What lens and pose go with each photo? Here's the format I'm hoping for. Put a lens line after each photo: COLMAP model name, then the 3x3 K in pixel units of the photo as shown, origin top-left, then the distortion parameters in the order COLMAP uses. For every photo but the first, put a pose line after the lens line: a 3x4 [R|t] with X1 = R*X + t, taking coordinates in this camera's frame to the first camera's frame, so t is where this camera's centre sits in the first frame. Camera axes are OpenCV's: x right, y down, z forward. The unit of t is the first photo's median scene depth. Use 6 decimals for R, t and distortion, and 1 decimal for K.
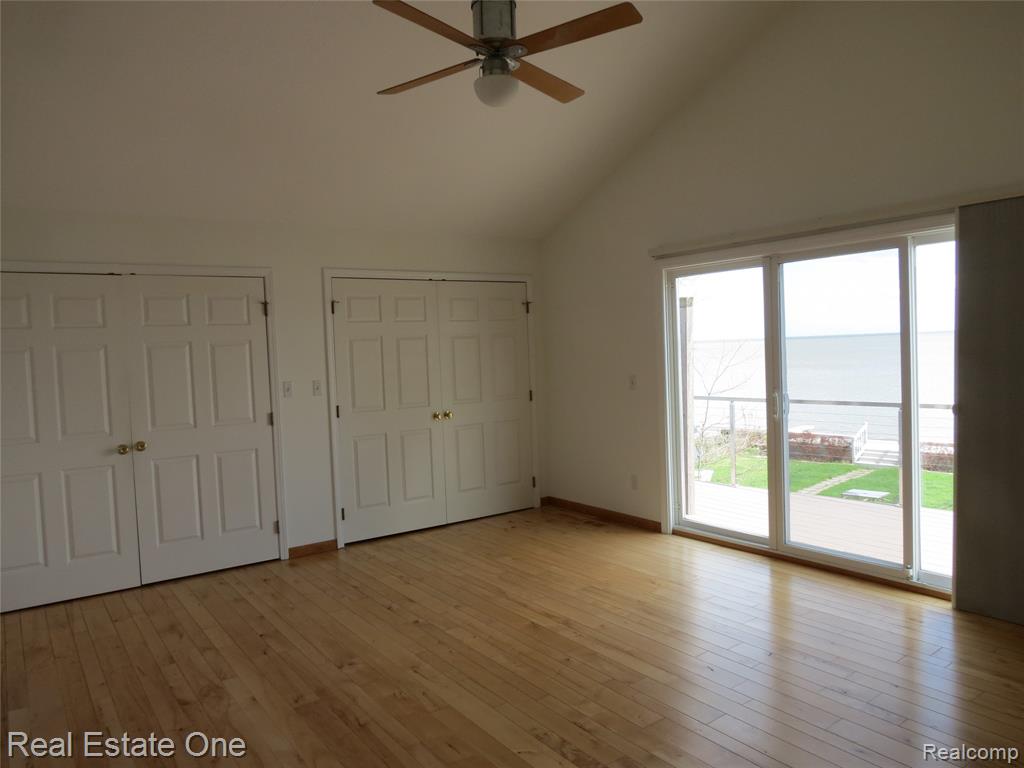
lens RADIAL K [[718.9, 0, 508.5], [0, 718.9, 383.8], [0, 0, 1]] dist [-0.041947, 0.014442]
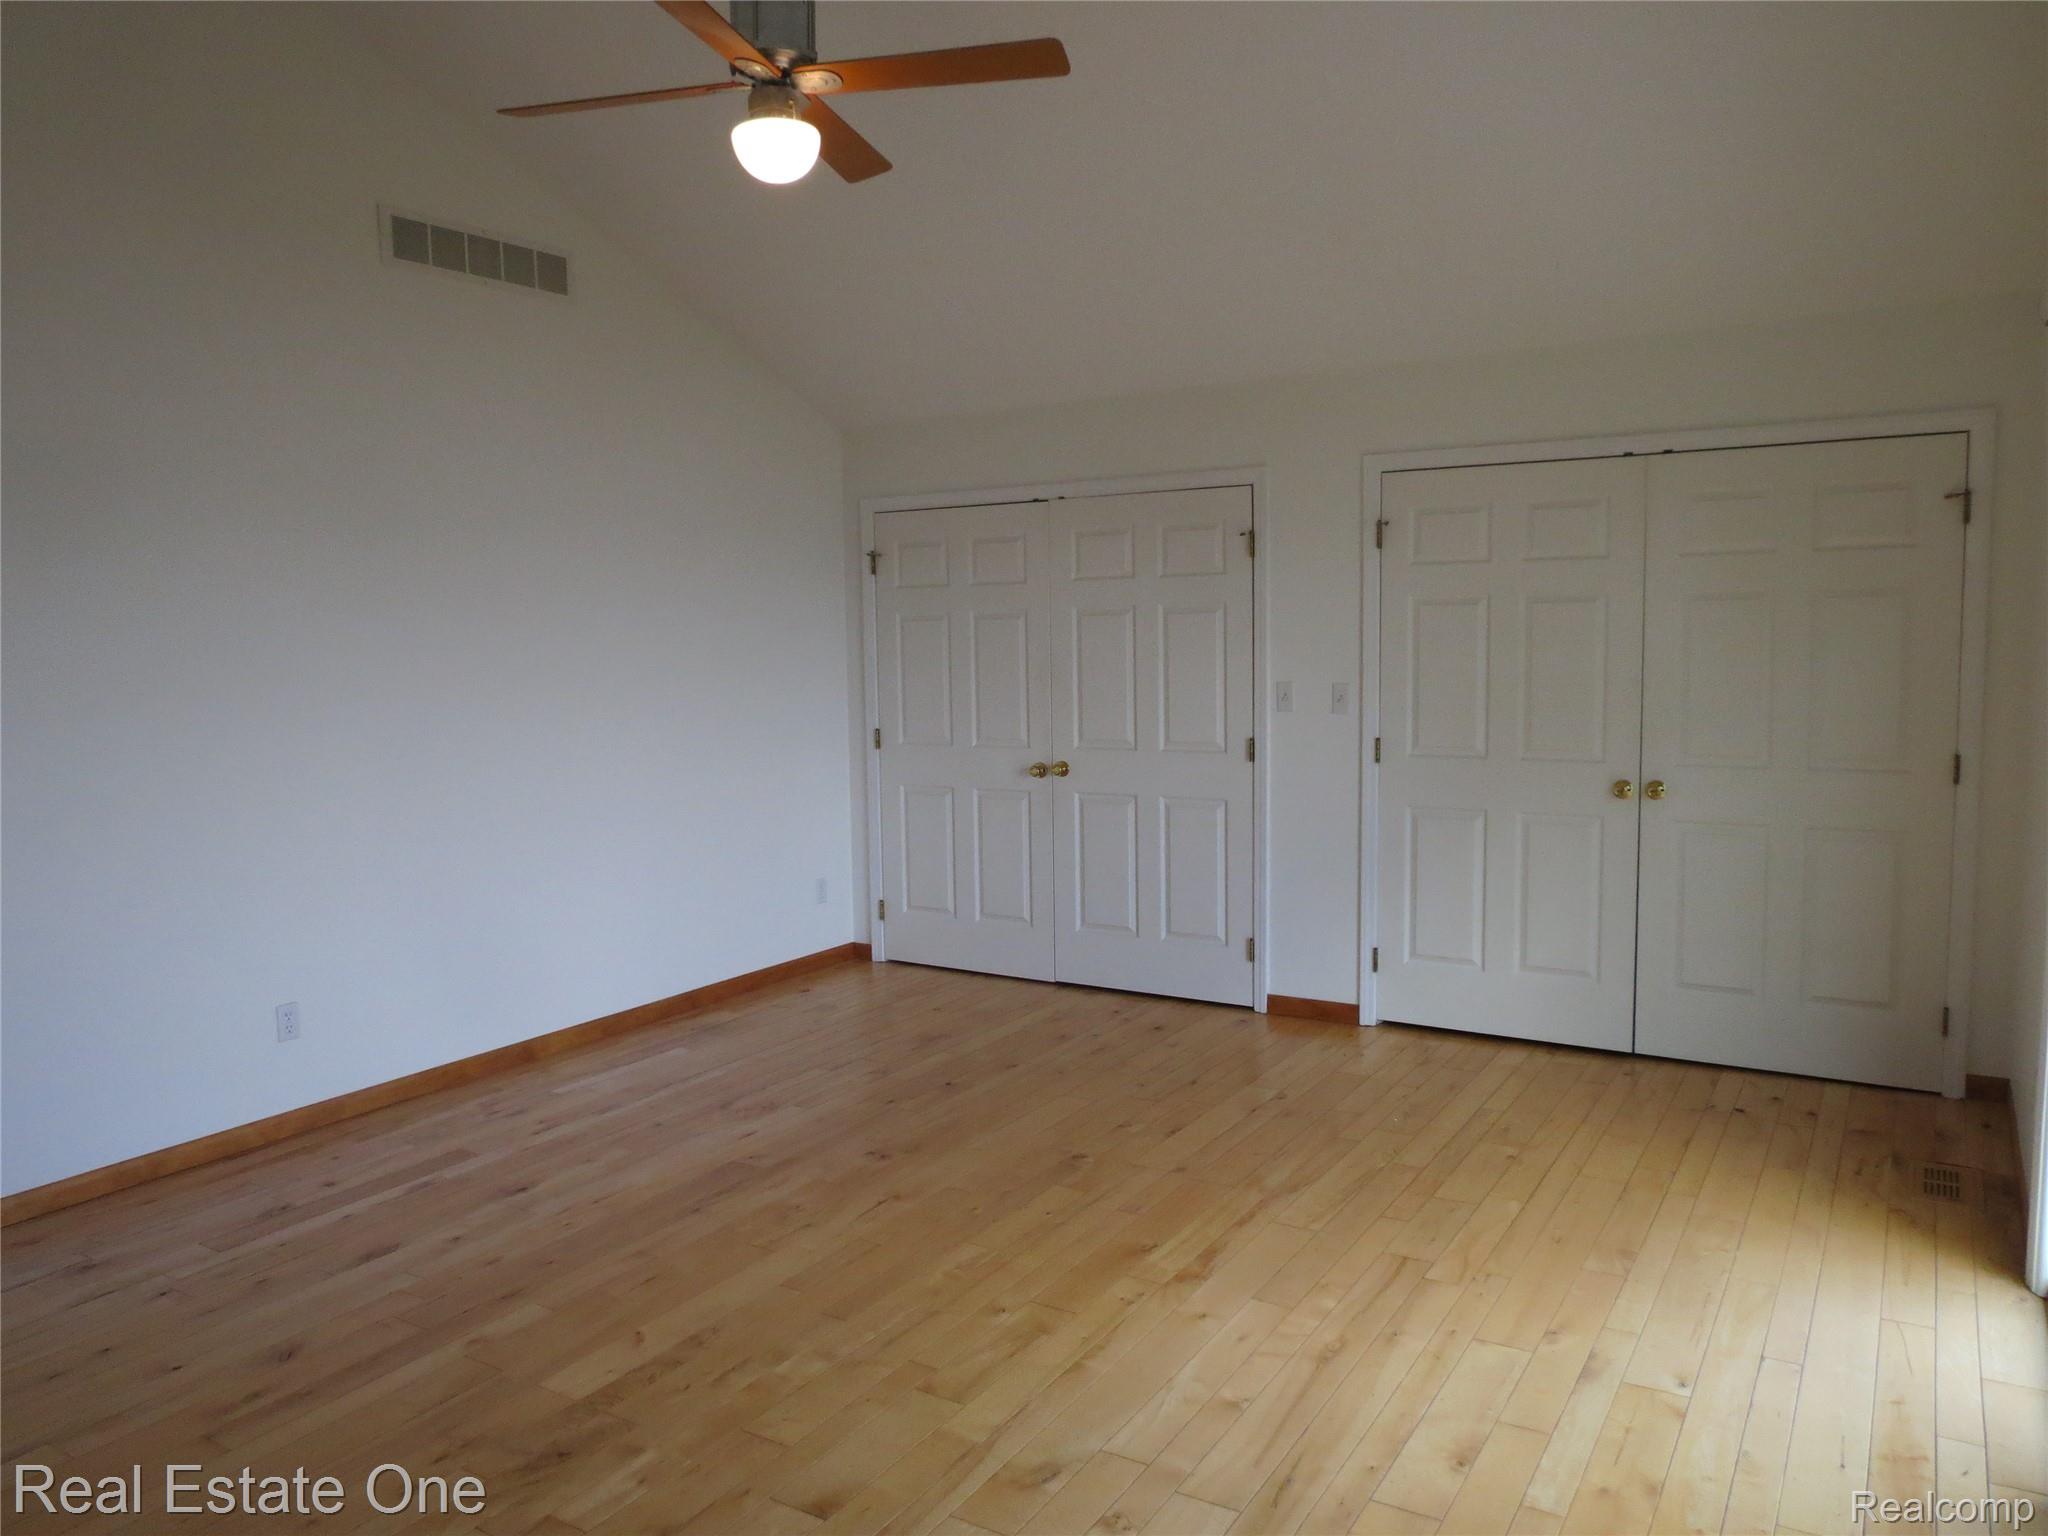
lens RADIAL K [[1437.7, 0, 1034.9], [0, 1437.7, 772.3], [0, 0, 1]] dist [-0.041947, 0.014442]
pose [[0.384276, 0.119578, -0.915441, 0.647678], [-0.043590, 0.992821, 0.111387, -0.051299], [0.922188, -0.002899, 0.386730, 0.467062]]
